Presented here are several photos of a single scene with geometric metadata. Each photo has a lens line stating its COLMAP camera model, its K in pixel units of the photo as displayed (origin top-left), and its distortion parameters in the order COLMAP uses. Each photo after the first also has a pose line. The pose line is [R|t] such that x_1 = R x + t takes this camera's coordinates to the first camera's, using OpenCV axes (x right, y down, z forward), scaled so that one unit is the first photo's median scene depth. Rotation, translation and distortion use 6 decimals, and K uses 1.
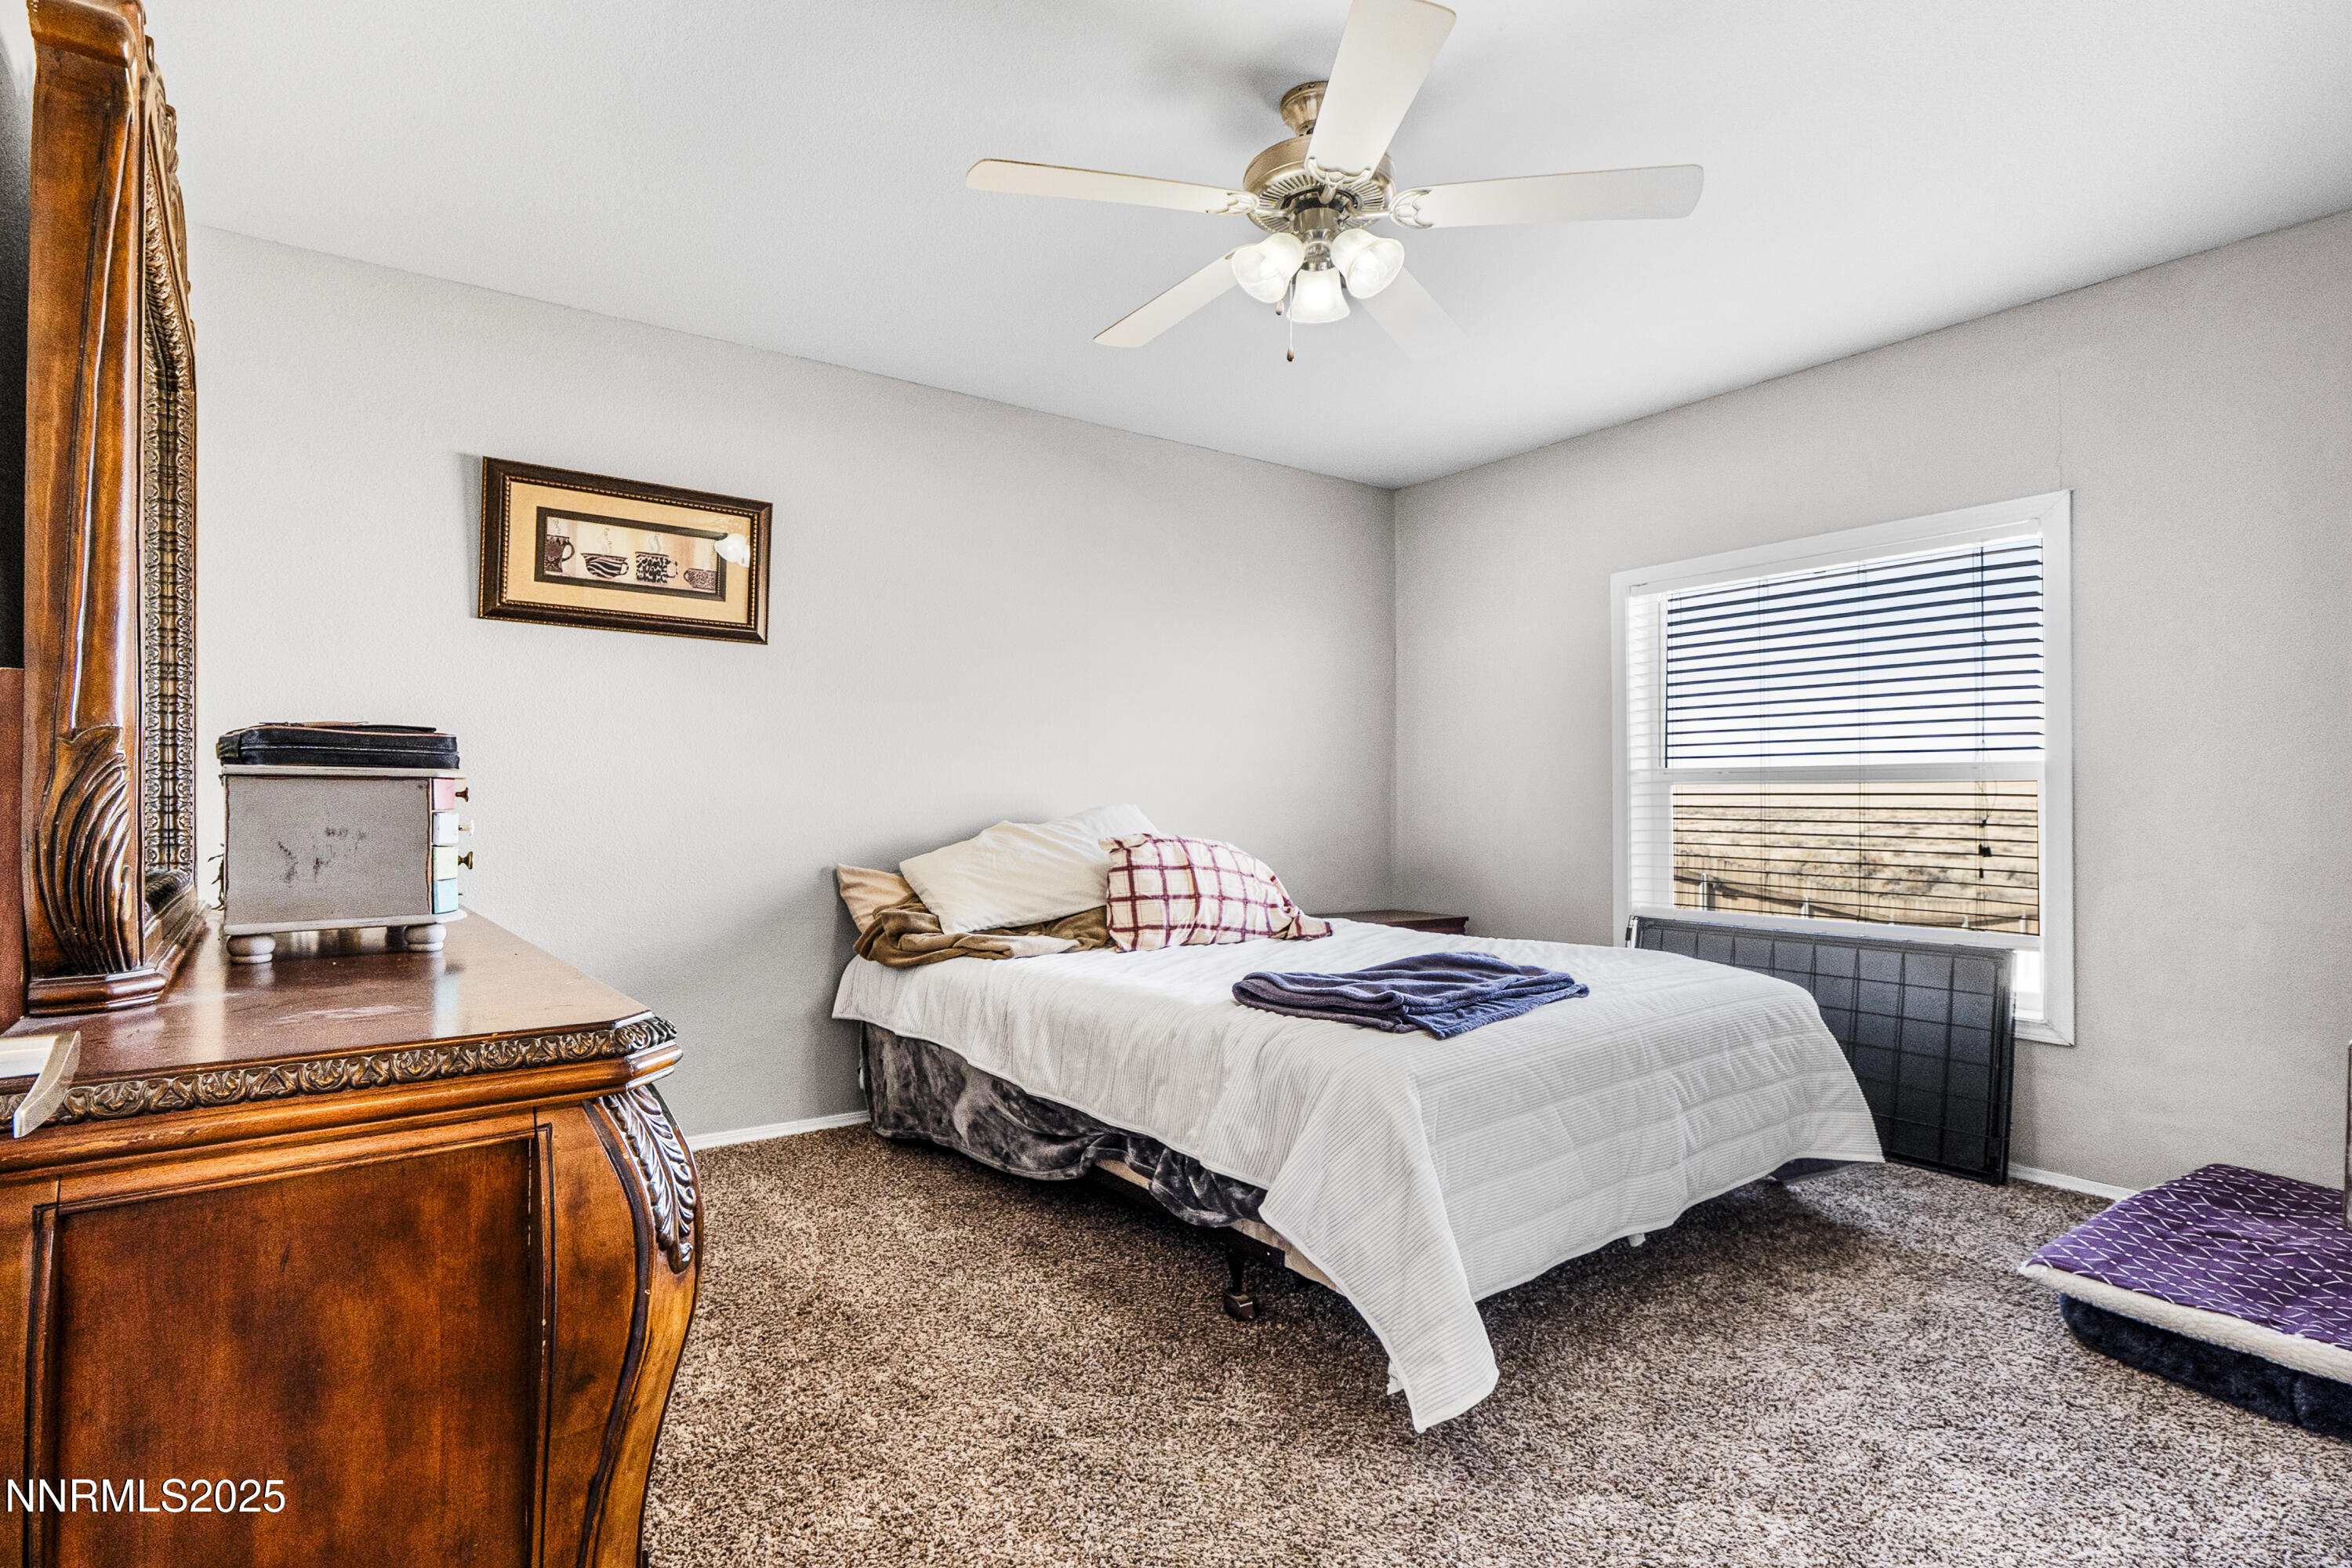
lens RADIAL K [[1114.5, 0, 1176.0], [0, 1114.5, 784.0], [0, 0, 1]] dist [0.026726, 0.000117]
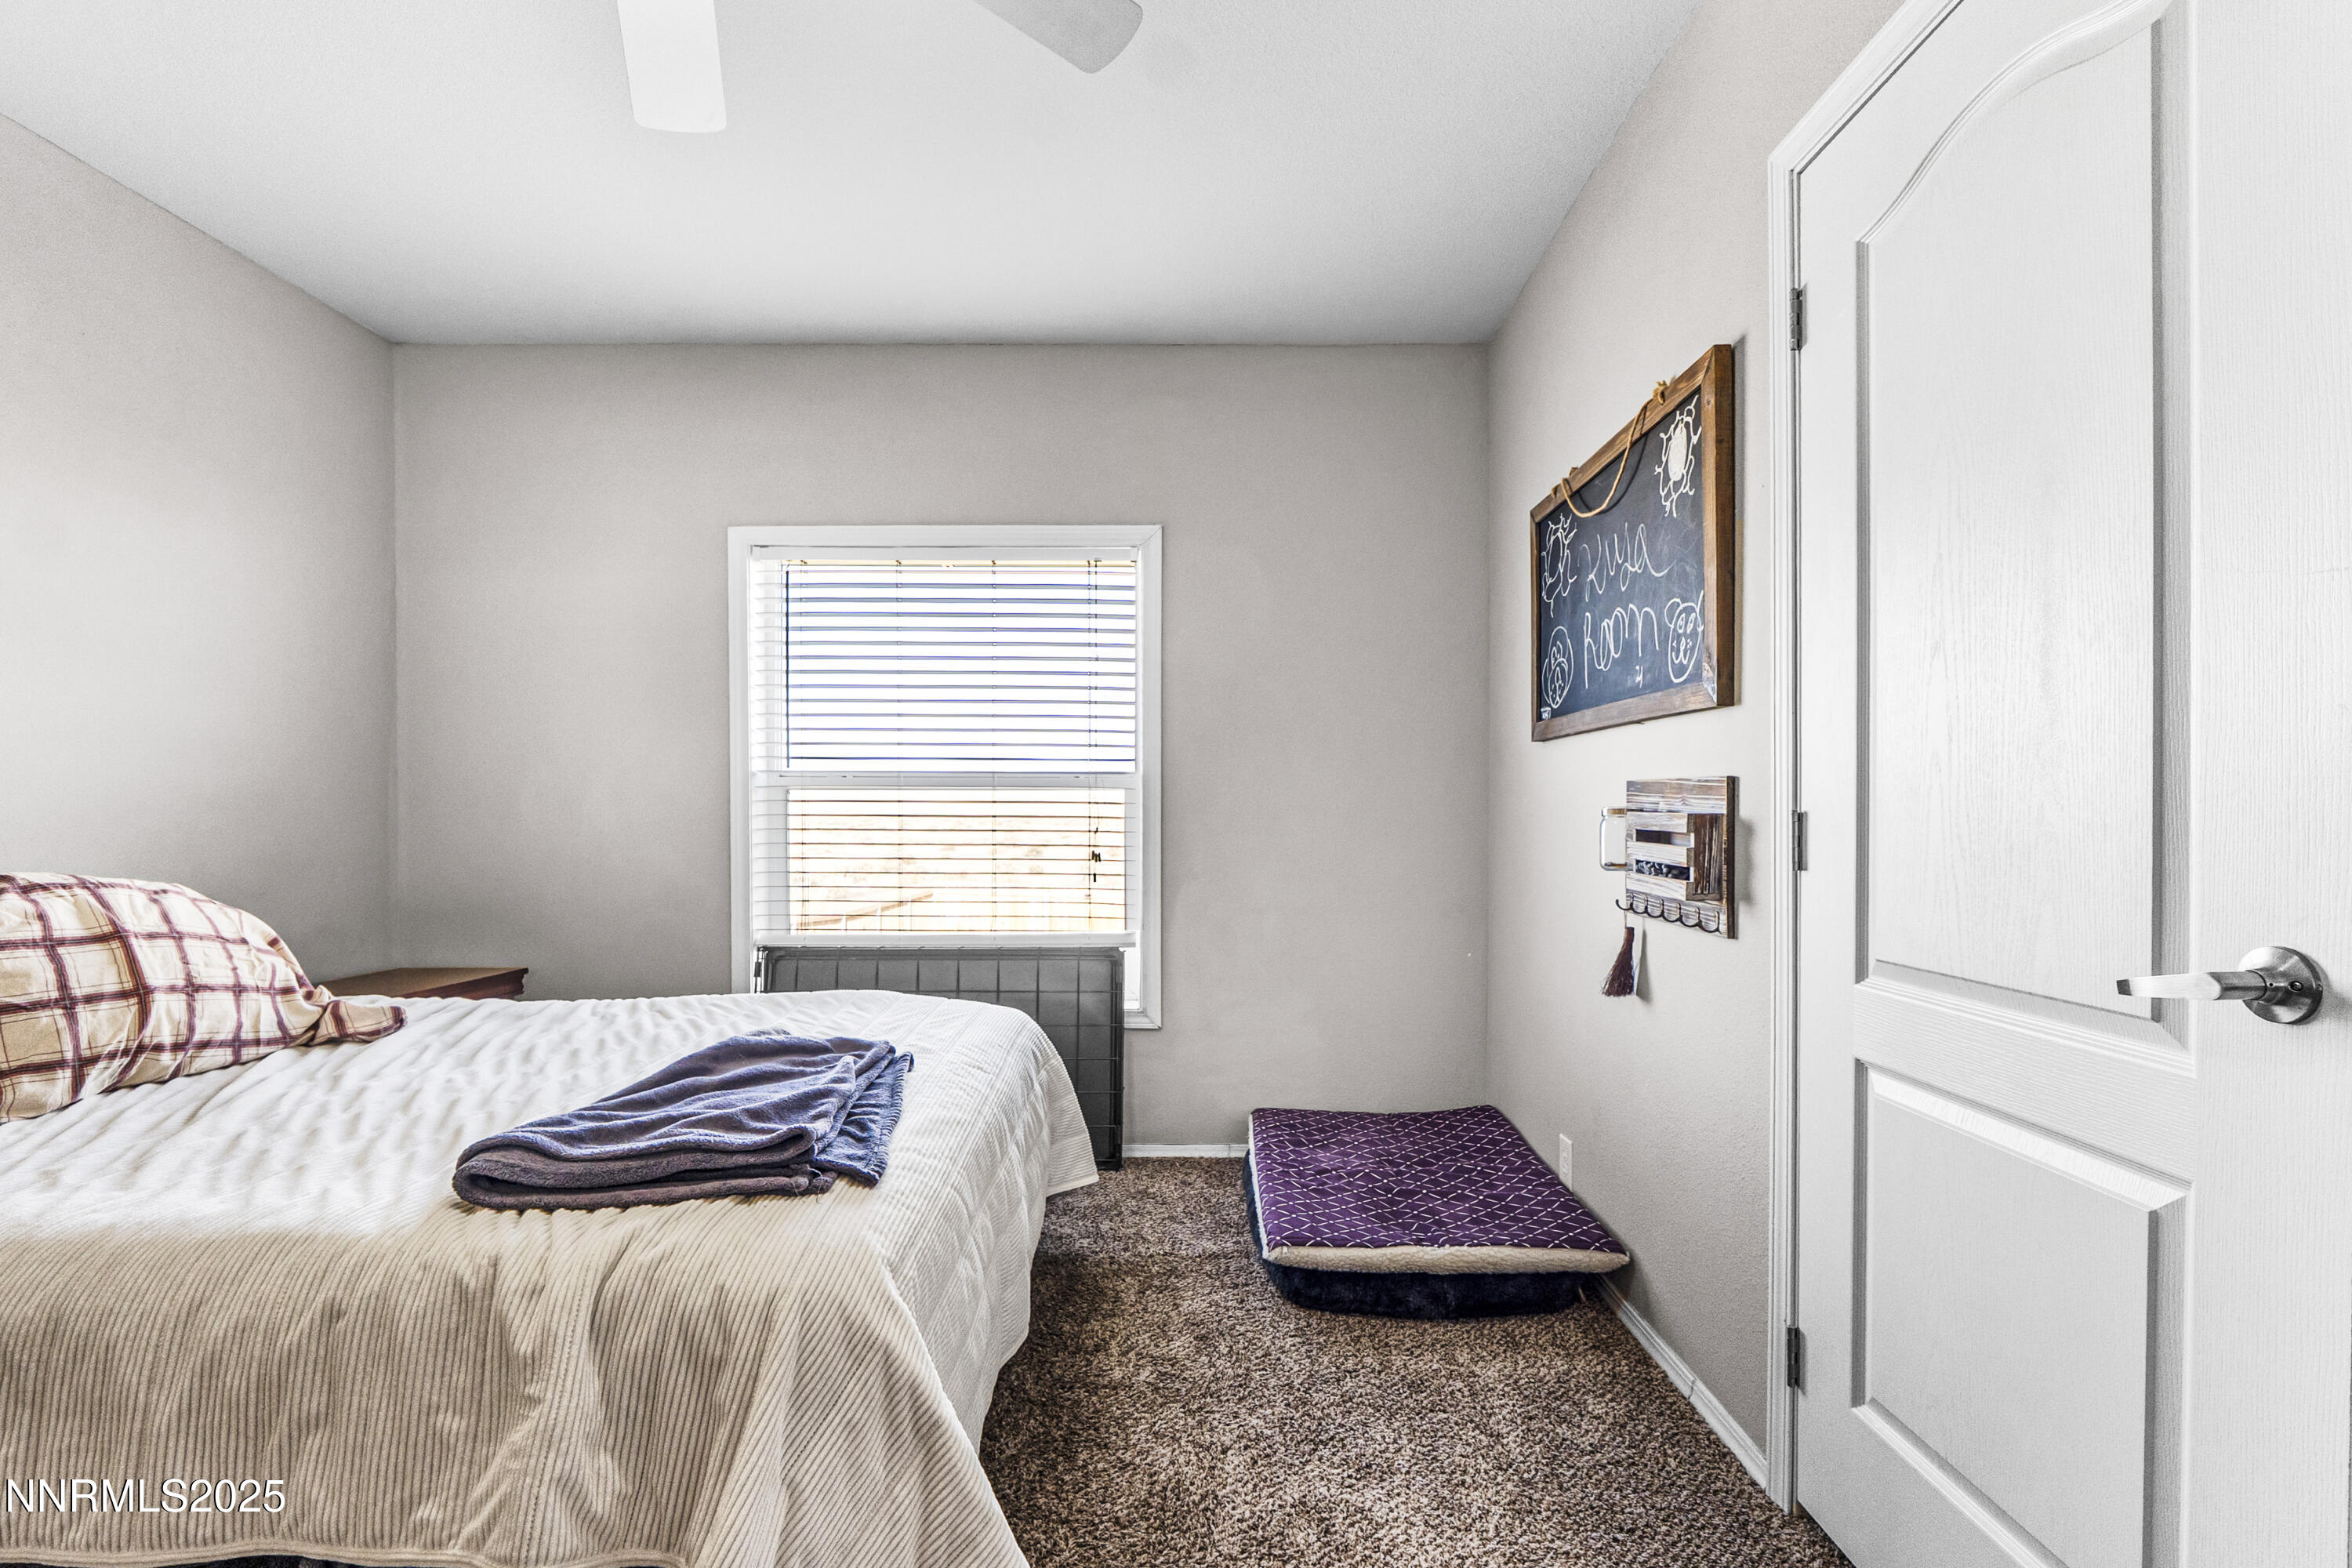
lens RADIAL K [[1179.2, 0, 1174.4], [0, 1179.2, 829.4], [0, 0, 1]] dist [-0.002591, -0.000099]
pose [[0.618309, -0.012598, 0.785834, -0.112656], [-0.012652, 0.999582, 0.025980, 0.005525], [-0.785833, -0.026006, 0.617891, 0.291640]]
